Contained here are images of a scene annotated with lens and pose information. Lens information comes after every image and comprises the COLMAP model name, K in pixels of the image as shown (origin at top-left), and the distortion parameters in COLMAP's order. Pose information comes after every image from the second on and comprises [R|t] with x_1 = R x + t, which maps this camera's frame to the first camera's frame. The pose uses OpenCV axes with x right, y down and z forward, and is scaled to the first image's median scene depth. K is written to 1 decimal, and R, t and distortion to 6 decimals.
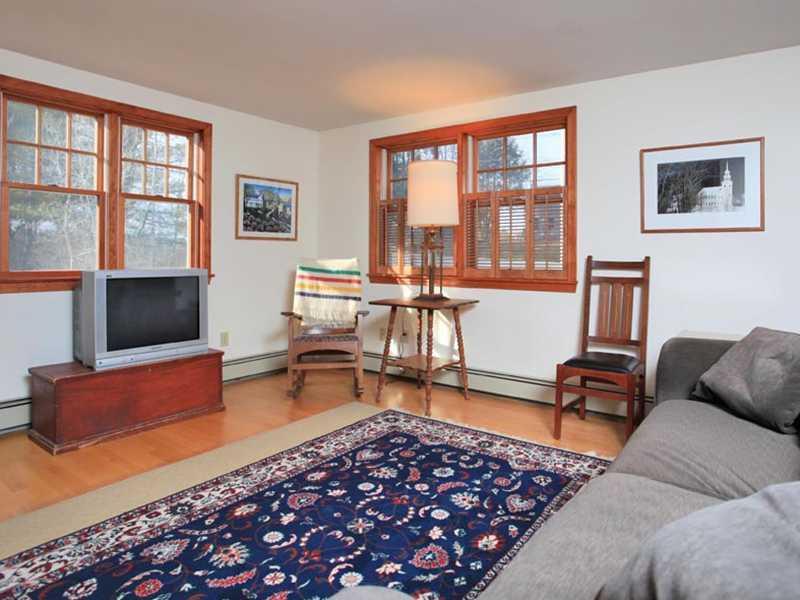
lens RADIAL K [[476.8, 0, 401.2], [0, 476.8, 254.2], [0, 0, 1]] dist [-0.072688, 0.000019]
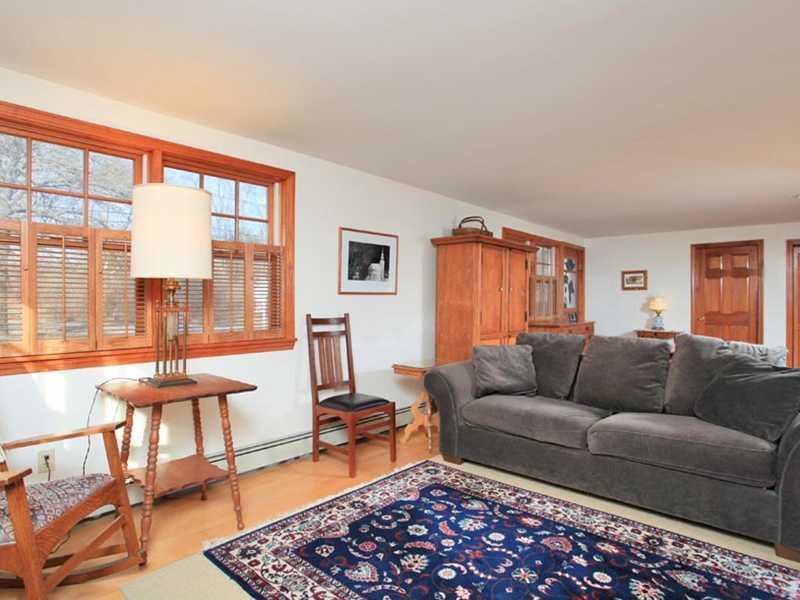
lens RADIAL K [[464.2, 0, 400.0], [0, 464.2, 300.0], [0, 0, 1]] dist [-0.064610, 0.000742]
pose [[0.081767, -0.004627, 0.996641, -0.797795], [0.002278, 0.999987, 0.004455, -0.039671], [-0.996649, 0.001906, 0.081776, 0.836639]]
